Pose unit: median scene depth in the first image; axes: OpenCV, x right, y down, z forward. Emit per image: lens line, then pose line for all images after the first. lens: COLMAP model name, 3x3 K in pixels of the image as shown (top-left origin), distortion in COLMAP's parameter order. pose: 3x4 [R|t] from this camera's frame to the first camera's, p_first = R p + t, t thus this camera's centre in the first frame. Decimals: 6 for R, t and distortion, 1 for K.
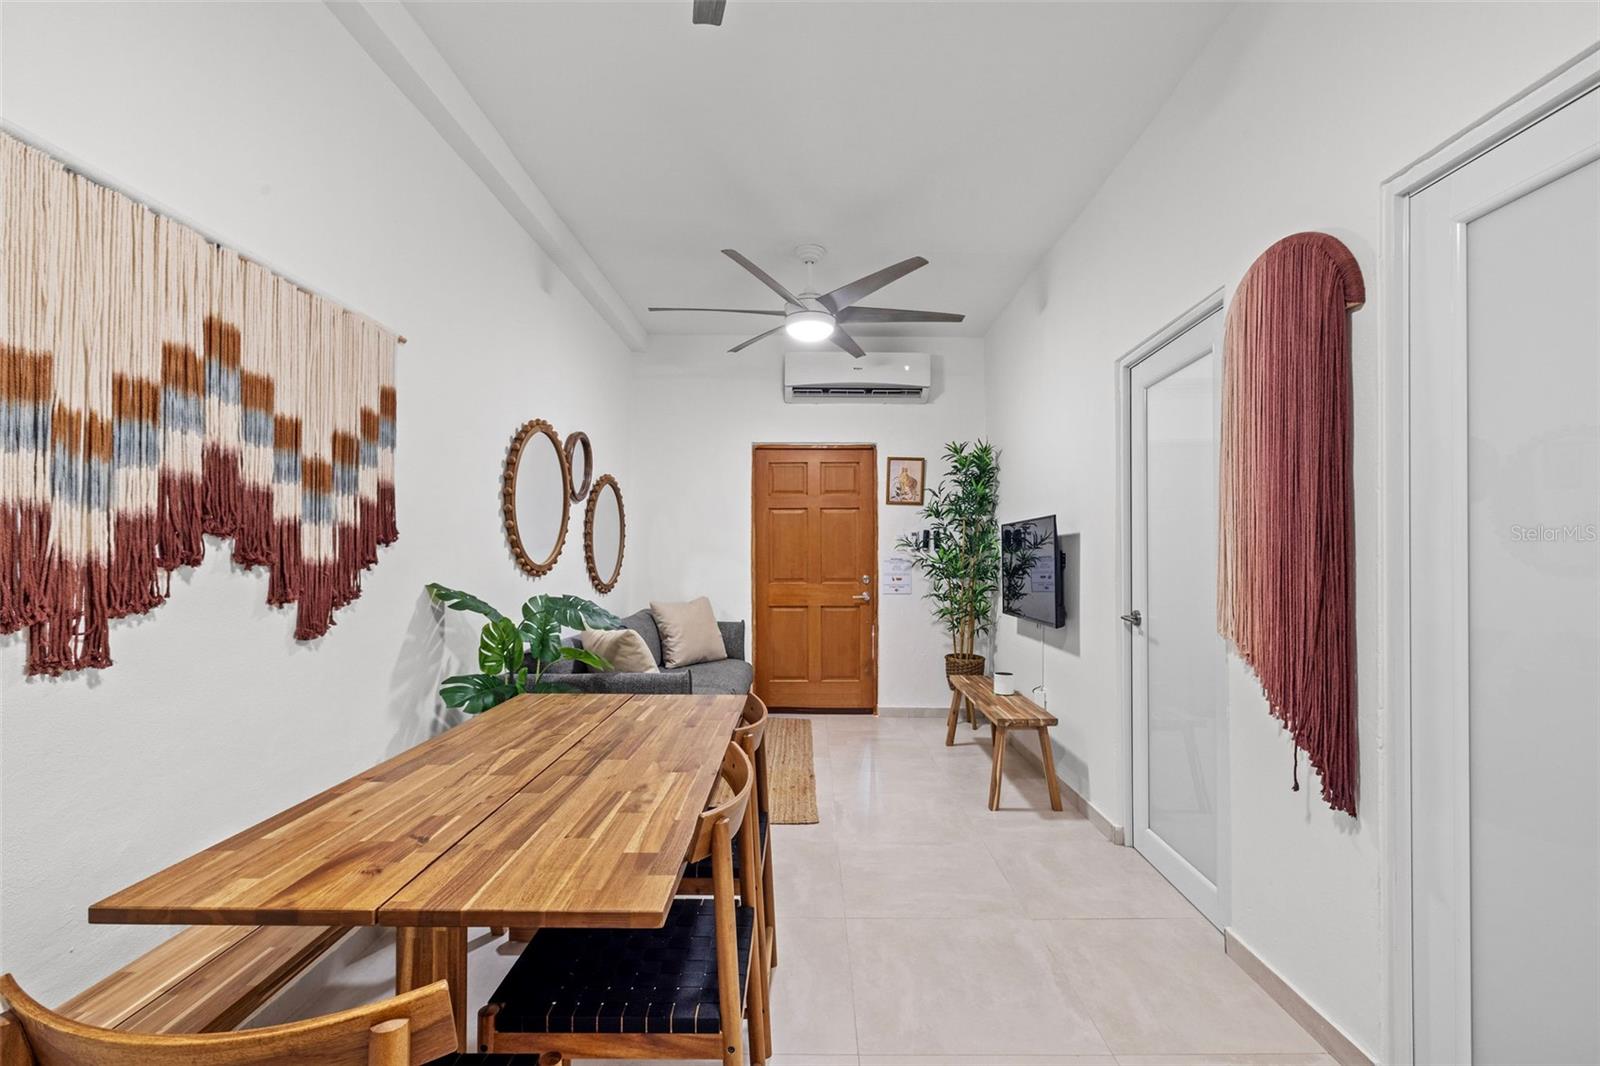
lens RADIAL K [[690.0, 0, 805.0], [0, 690.0, 549.6], [0, 0, 1]] dist [-0.000105, 0.000144]
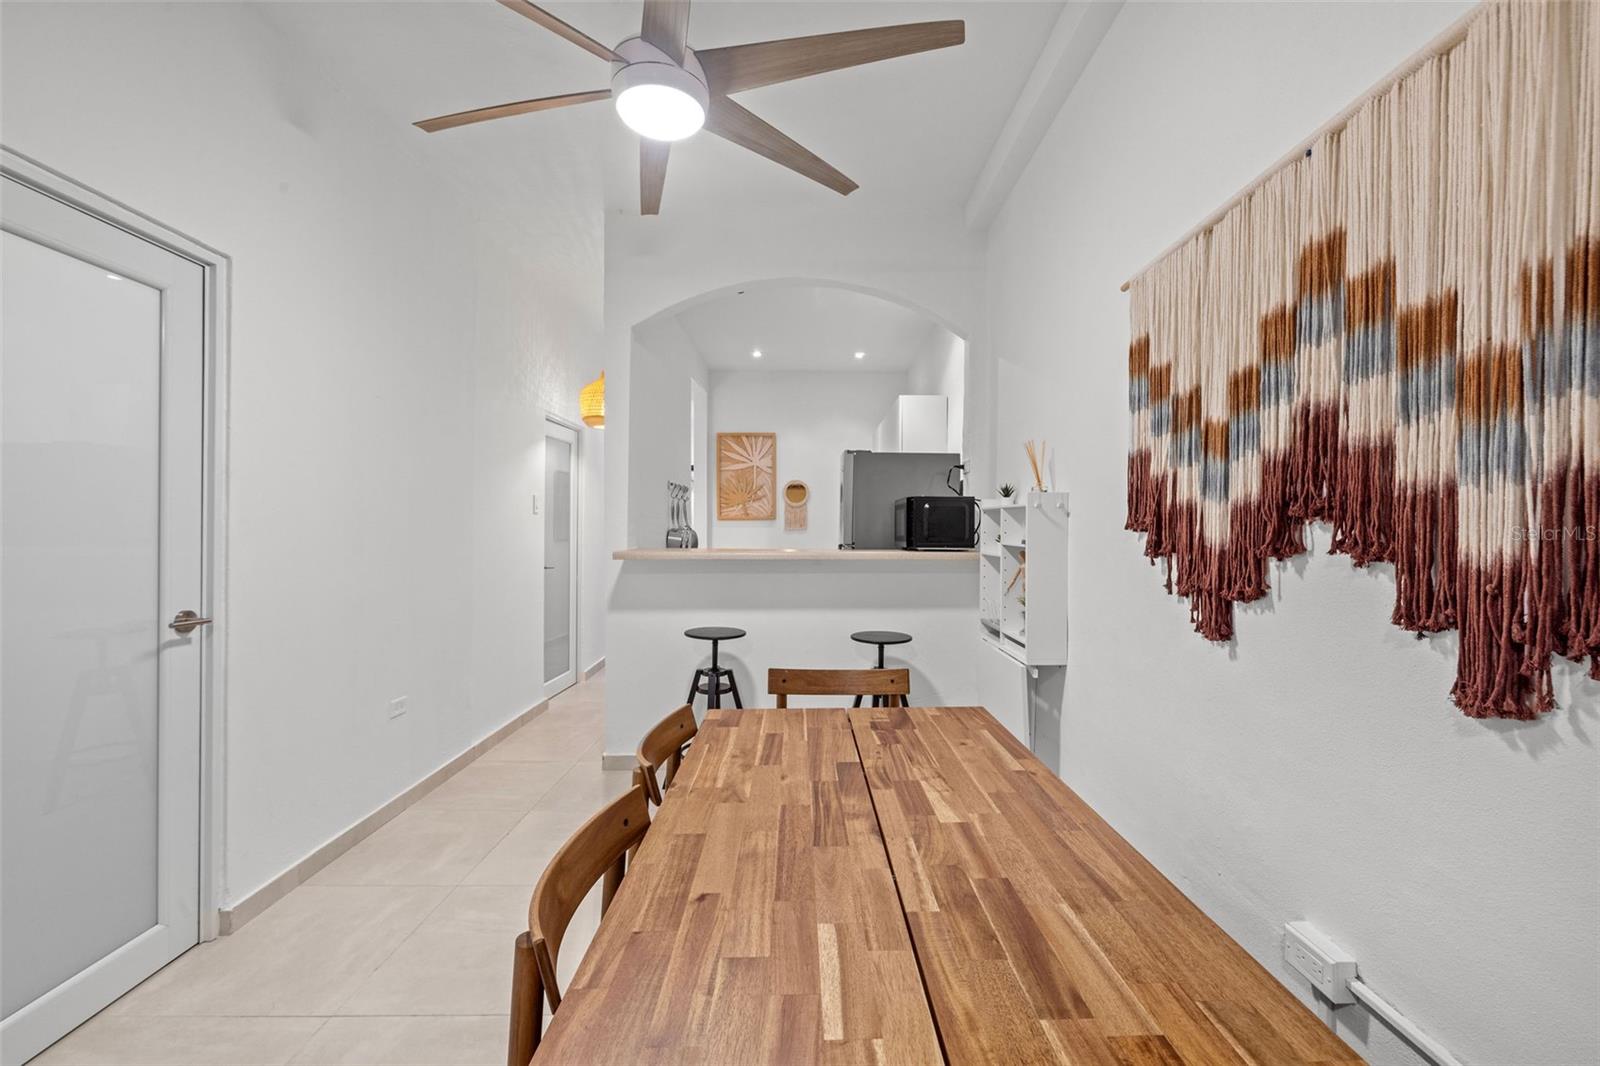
lens RADIAL K [[670.0, 0, 802.3], [0, 670.0, 527.5], [0, 0, 1]] dist [-0.001977, -0.000934]
pose [[-0.999929, -0.010174, -0.006148, -0.183323], [-0.010060, 0.999782, -0.018293, 0.006118], [0.006333, -0.018229, -0.999814, 1.178945]]
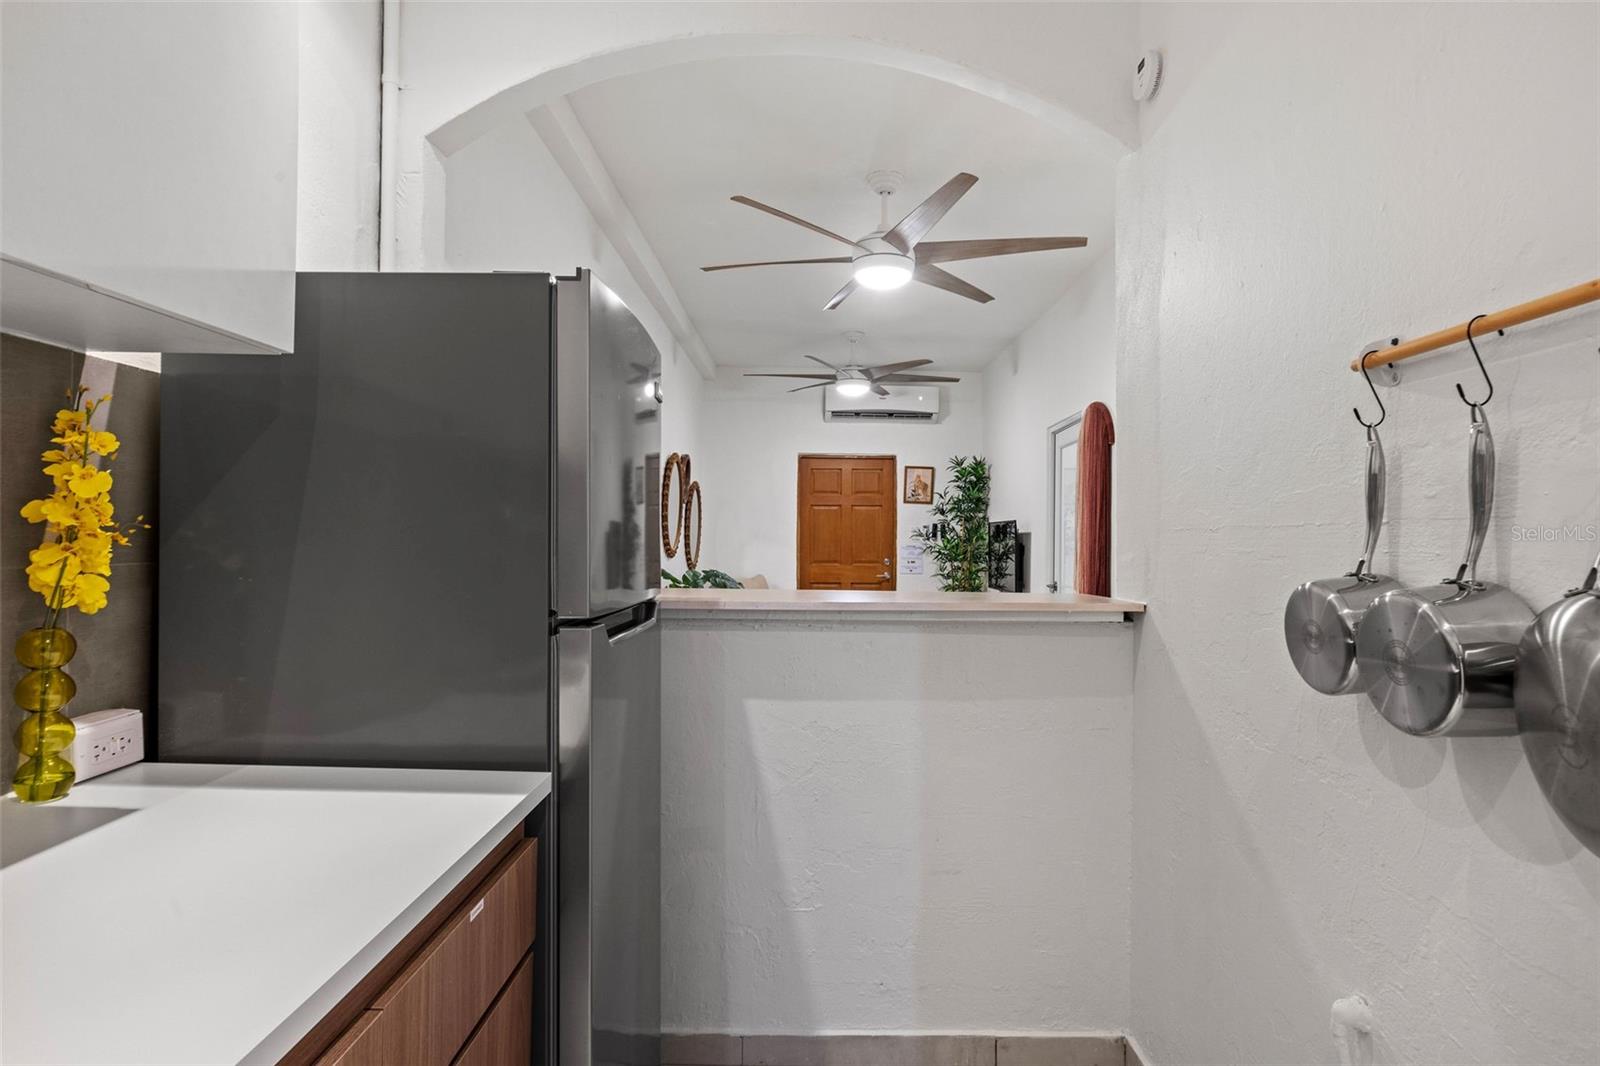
lens RADIAL K [[837.9, 0, 815.8], [0, 837.9, 536.3], [0, 0, 1]] dist [-0.003493, -0.000963]
pose [[0.999784, 0.008595, 0.018925, -0.161762], [-0.008815, 0.999894, 0.011580, -0.046426], [-0.018823, -0.011744, 0.999754, -1.204351]]
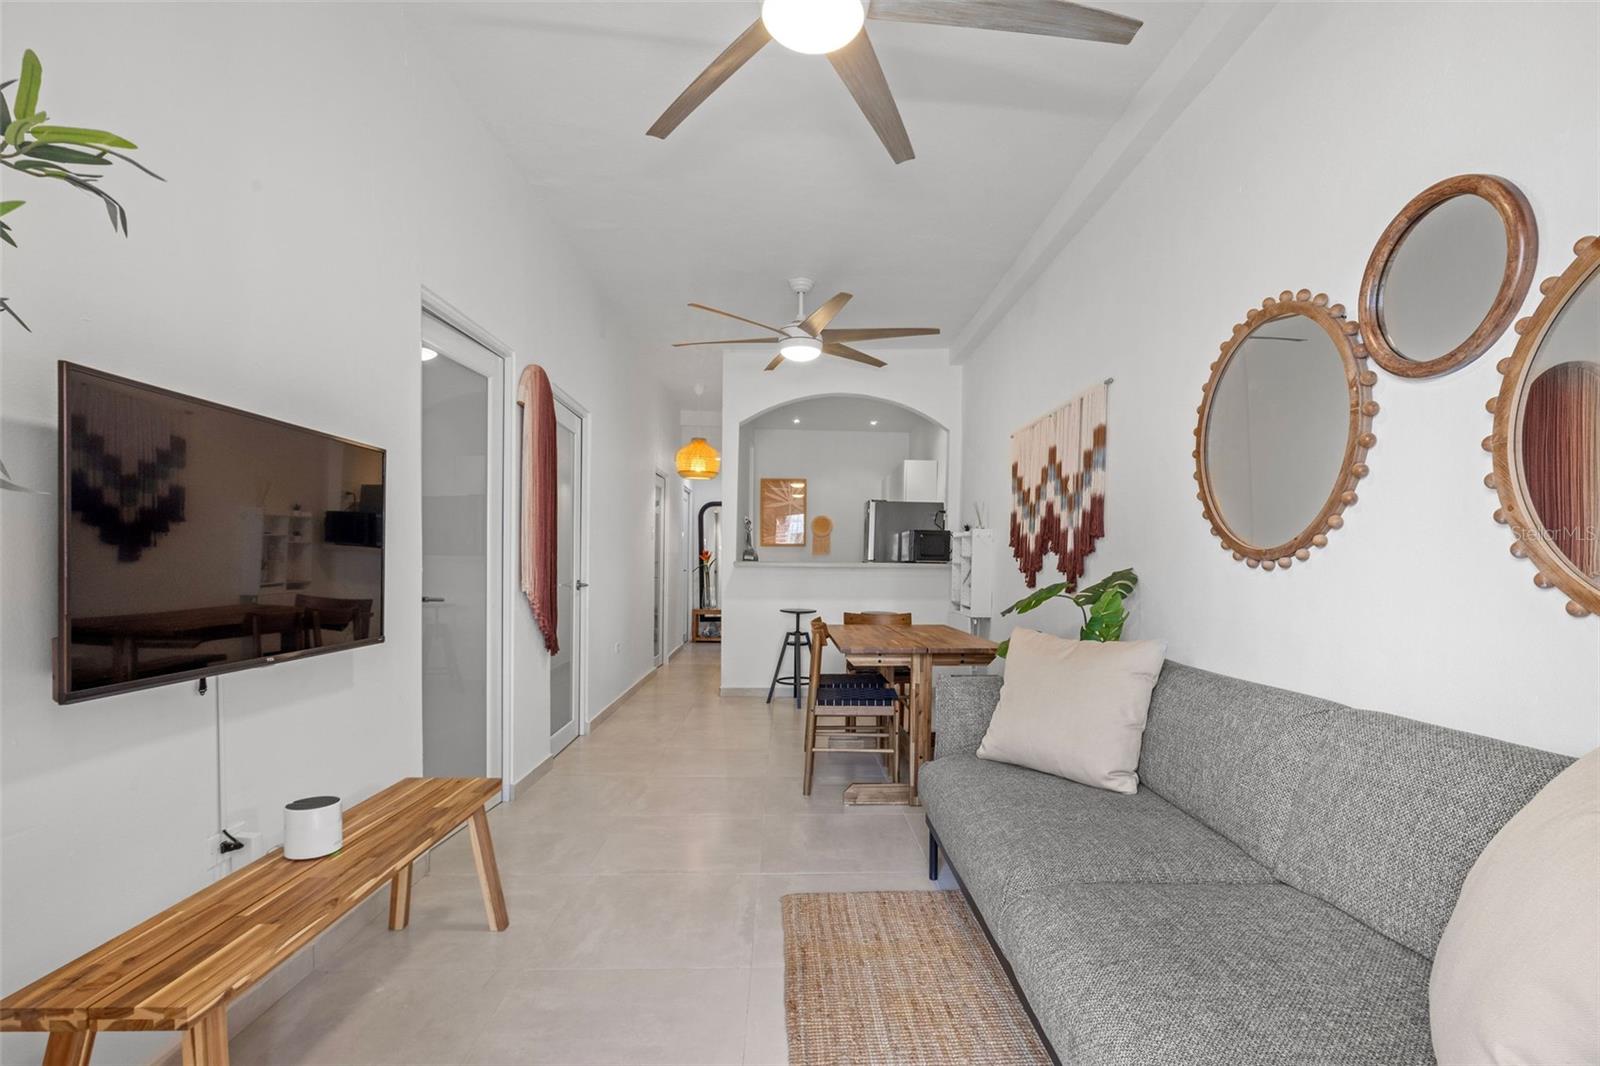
lens RADIAL K [[734.2, 0, 835.7], [0, 734.2, 590.3], [0, 0, 1]] dist [-0.002323, 0.000209]
pose [[-0.997370, -0.010901, -0.071650, 0.030068], [-0.012466, 0.999693, 0.021435, 0.071026], [0.071394, 0.022272, -0.997200, 2.314110]]
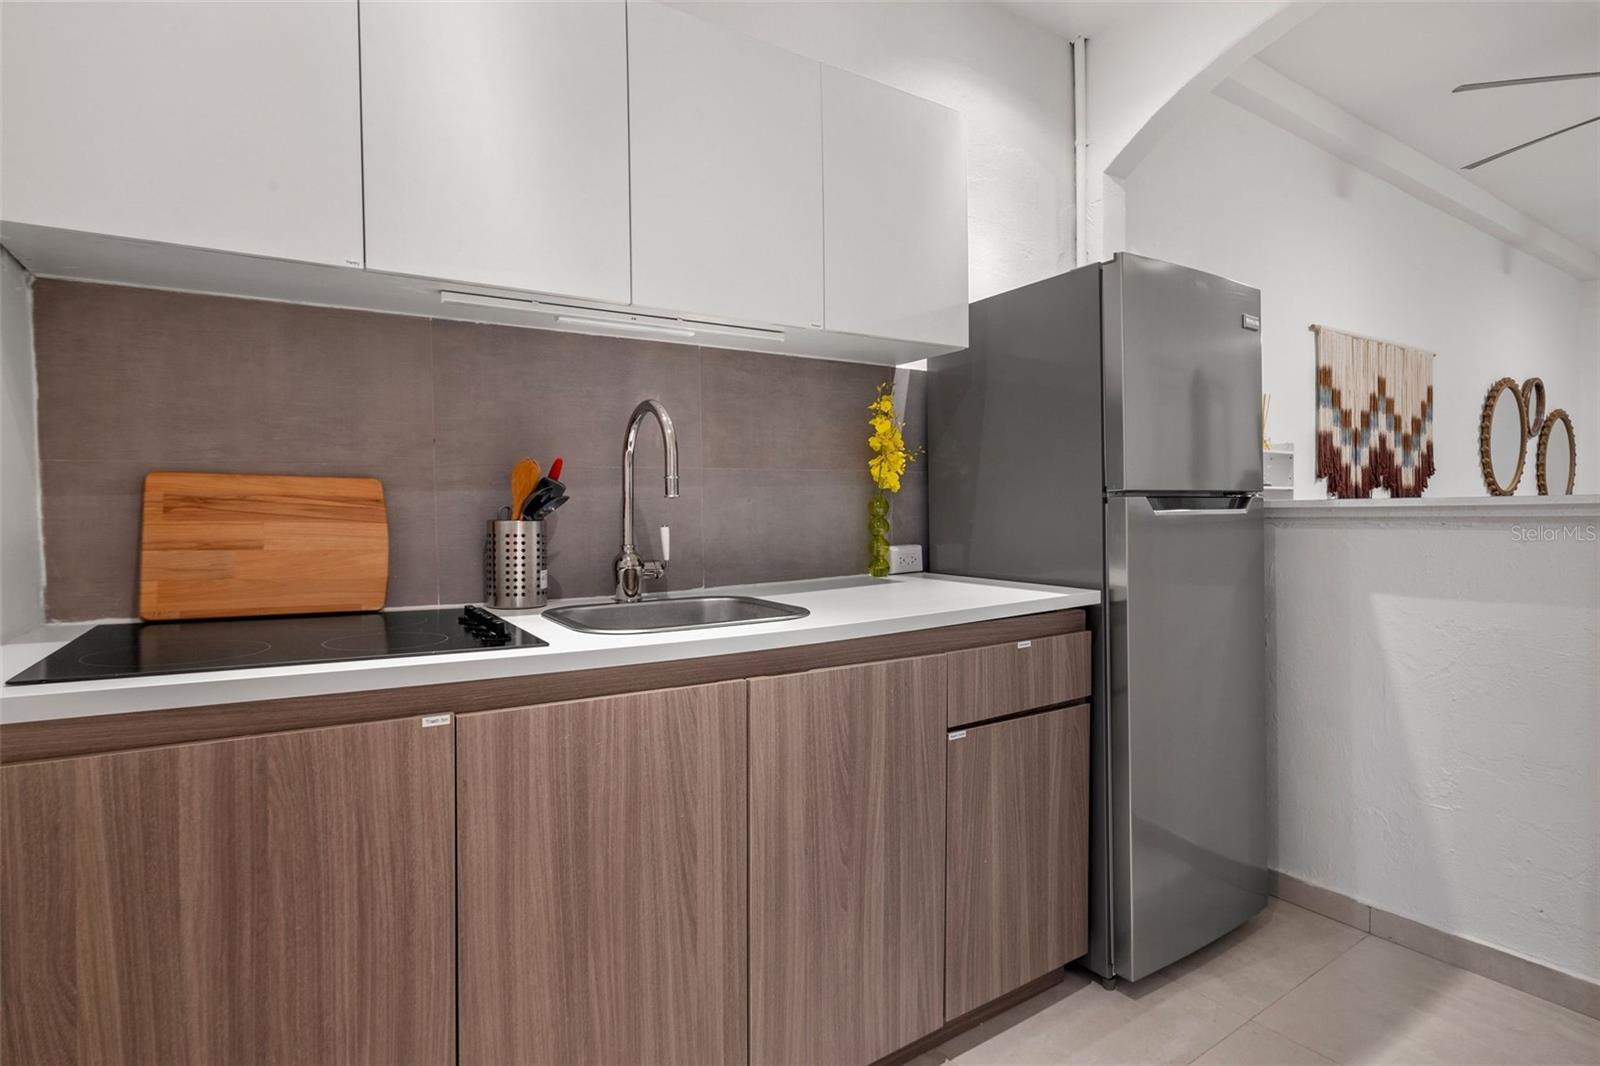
lens RADIAL K [[789.5, 0, 809.4], [0, 789.5, 527.1], [0, 0, 1]] dist [-0.007974, -0.000149]
pose [[0.562706, 0.009038, -0.826608, 0.143152], [0.027394, 0.999187, 0.029573, 0.016520], [0.826203, -0.039285, 0.562001, -1.328441]]
